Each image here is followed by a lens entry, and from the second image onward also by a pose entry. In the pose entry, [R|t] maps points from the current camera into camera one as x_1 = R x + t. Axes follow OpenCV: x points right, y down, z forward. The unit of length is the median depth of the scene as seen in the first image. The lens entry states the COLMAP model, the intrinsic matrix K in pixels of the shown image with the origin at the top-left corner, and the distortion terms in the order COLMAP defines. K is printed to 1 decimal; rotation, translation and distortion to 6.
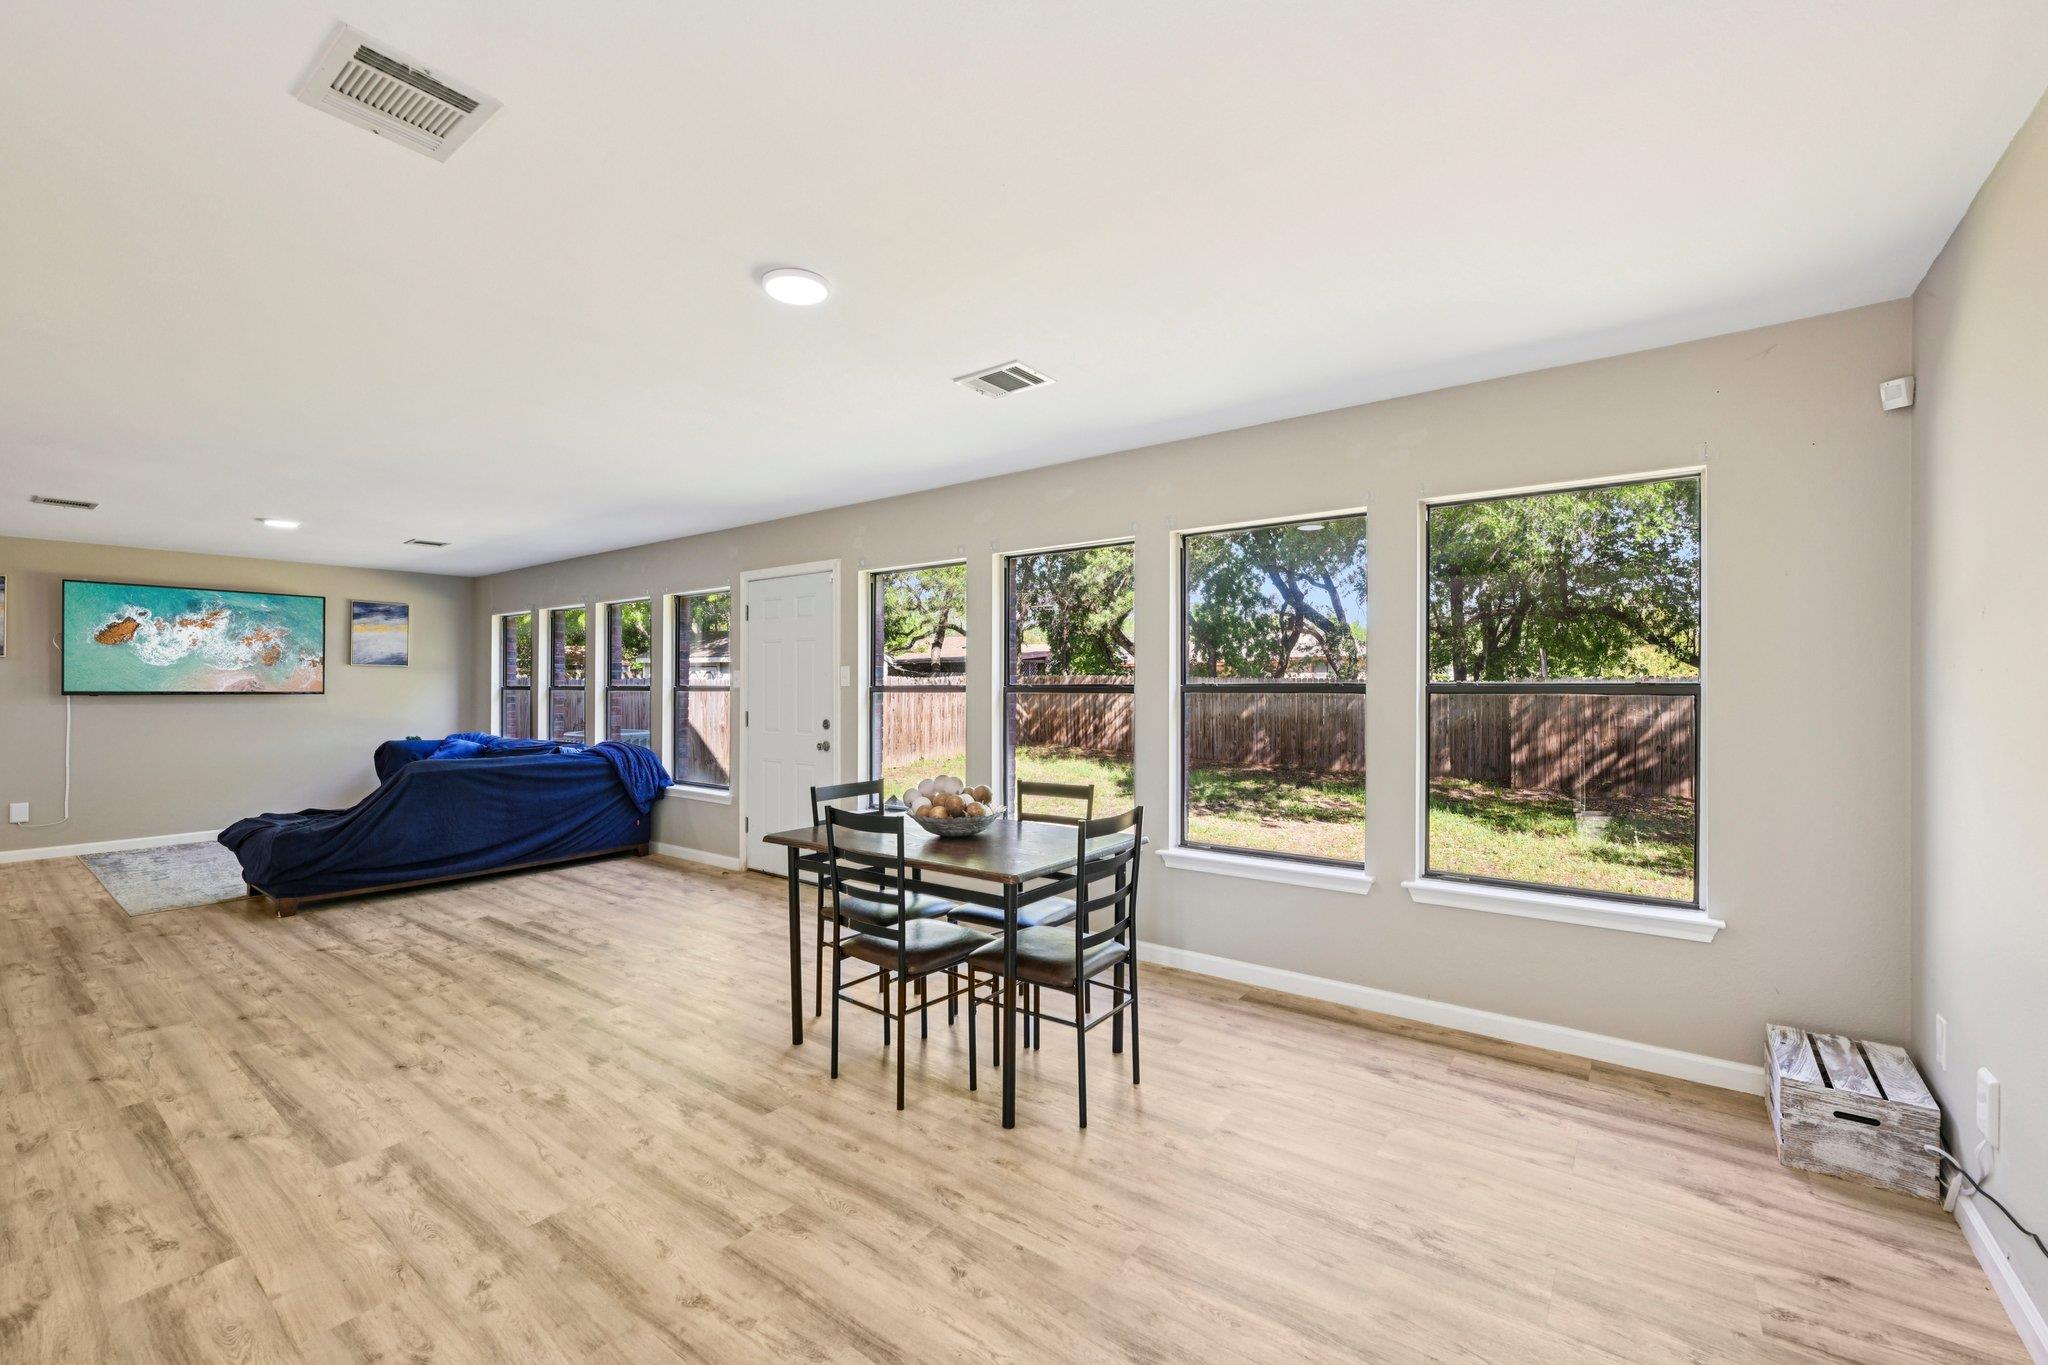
lens RADIAL K [[844.1, 0, 1022.0], [0, 844.1, 687.6], [0, 0, 1]] dist [-0.004113, 0.000797]
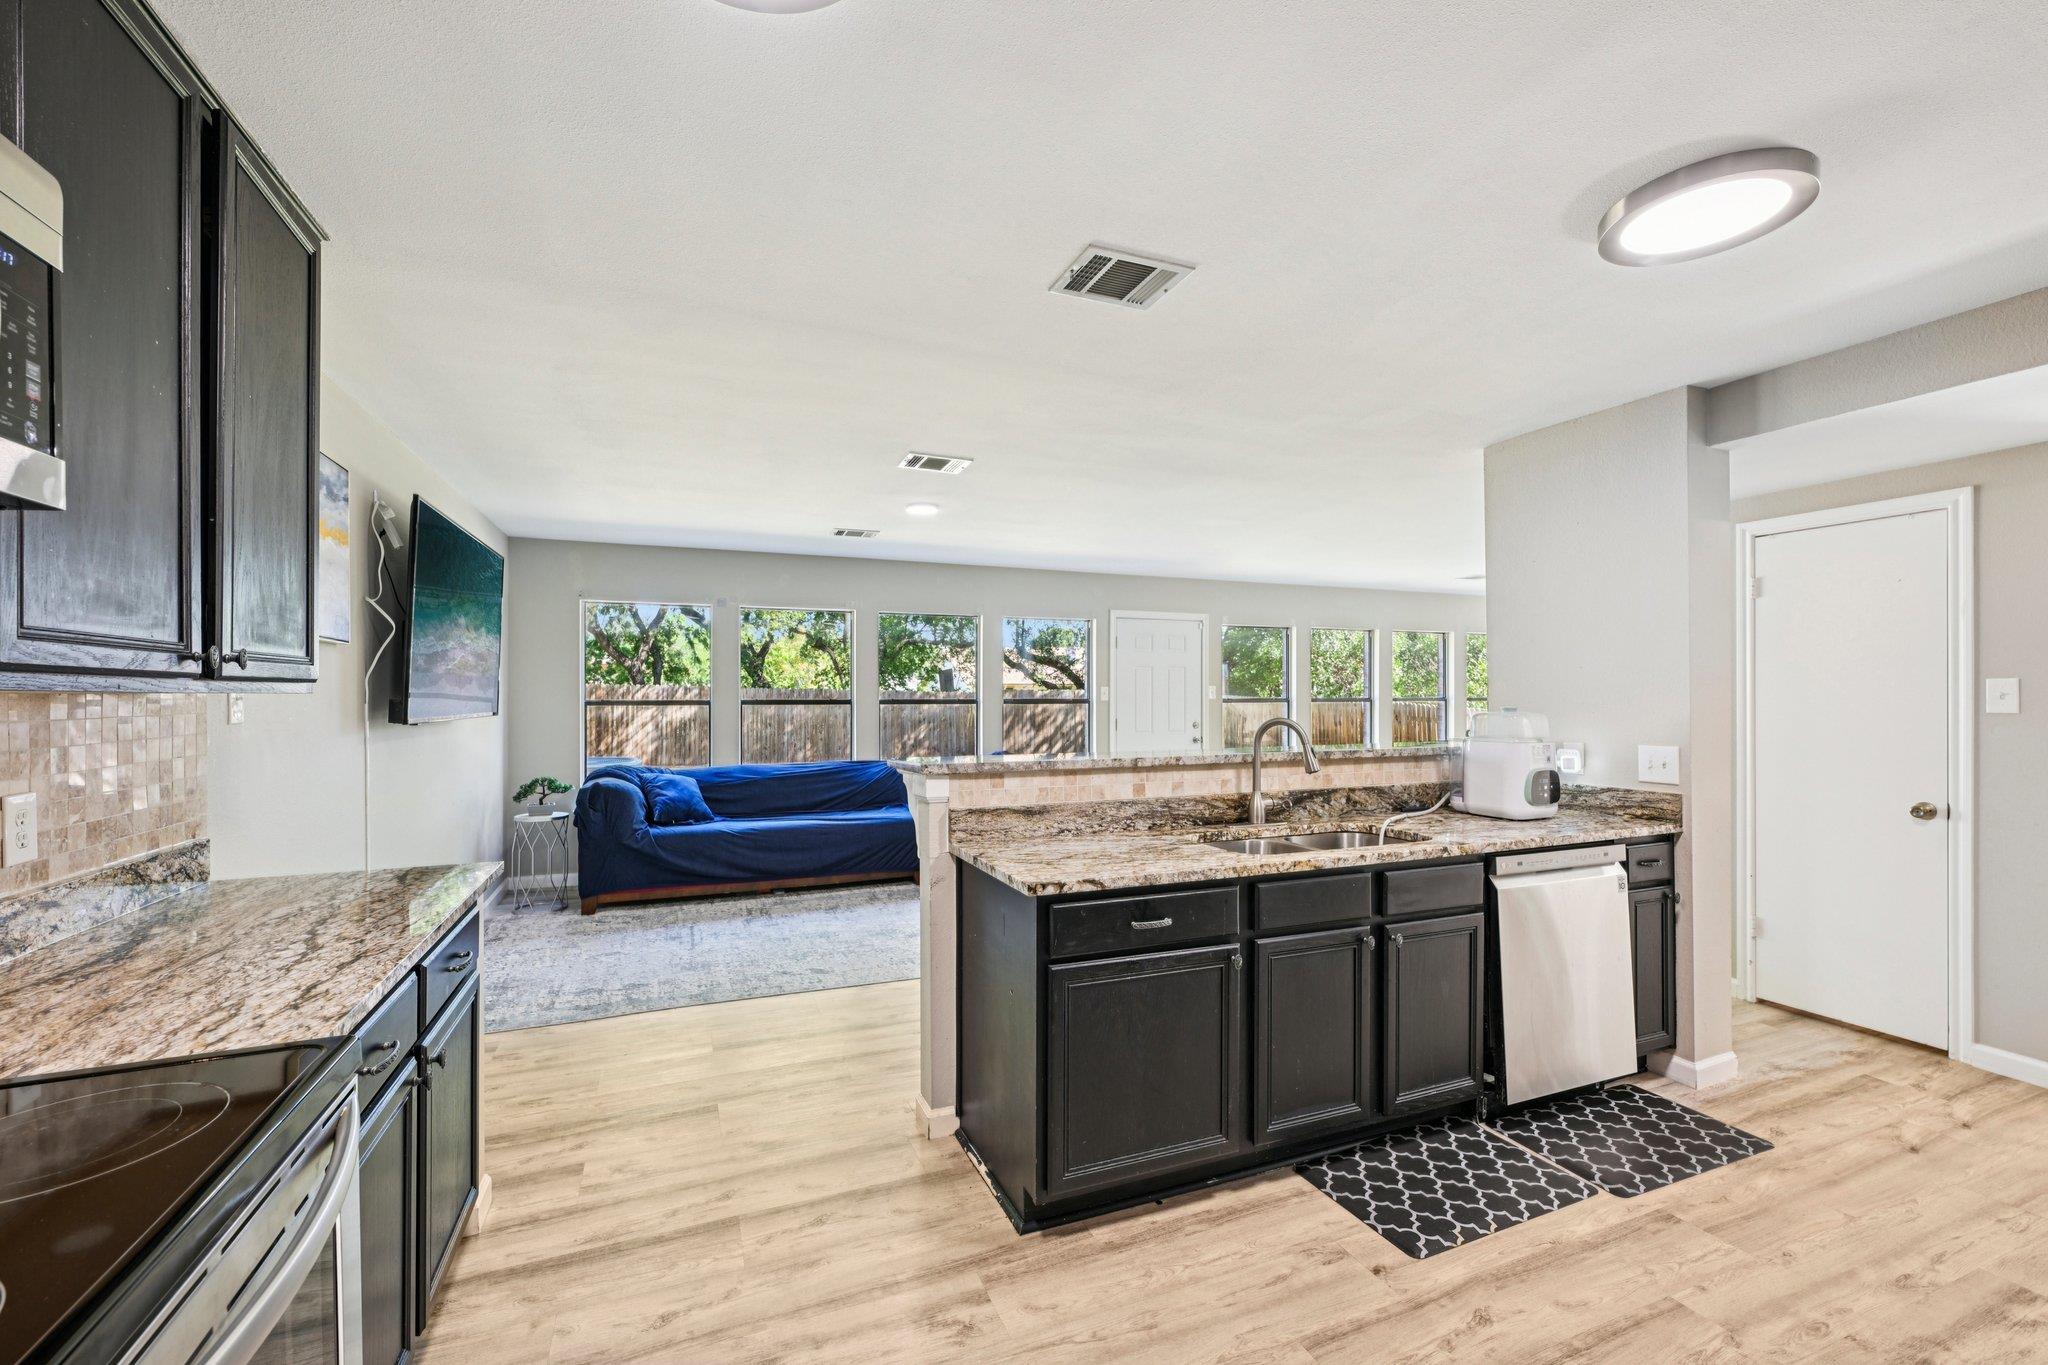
lens RADIAL K [[844.1, 0, 1022.0], [0, 844.1, 687.6], [0, 0, 1]] dist [-0.004113, 0.000797]
pose [[0.509817, 0.006162, 0.860261, -3.316617], [0.002567, 0.999959, -0.008684, -0.019612], [-0.860279, 0.006635, 0.509780, 1.025247]]
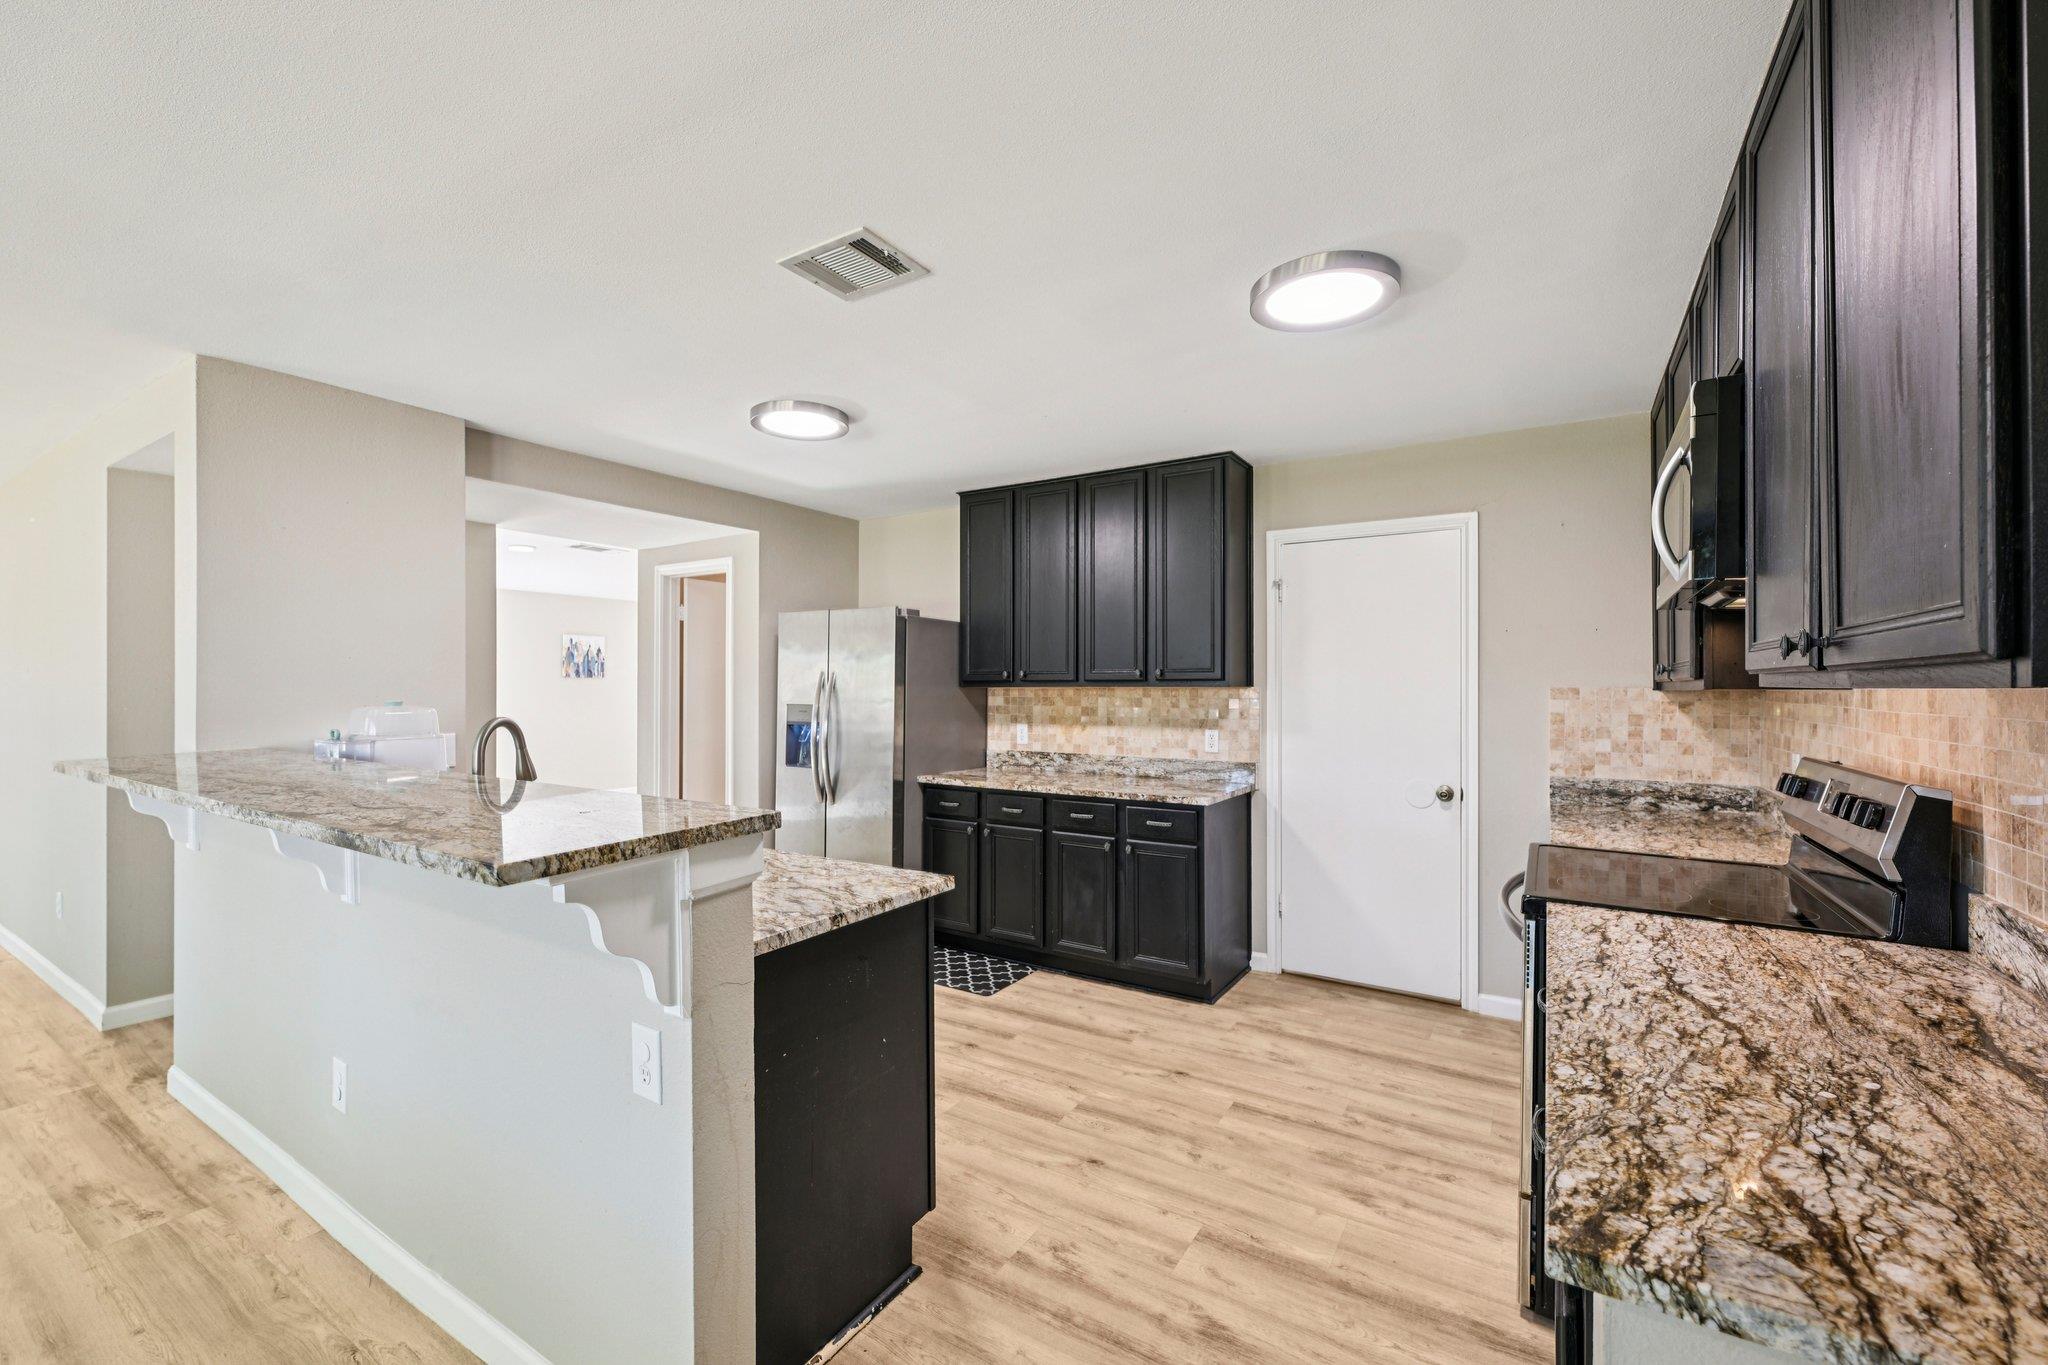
lens RADIAL K [[844.1, 0, 1022.0], [0, 844.1, 687.6], [0, 0, 1]] dist [-0.004113, 0.000797]
pose [[-0.996713, -0.003764, -0.080925, -2.667615], [-0.003887, 0.999992, 0.001357, -0.023164], [0.080919, 0.001667, -0.996719, 2.157077]]
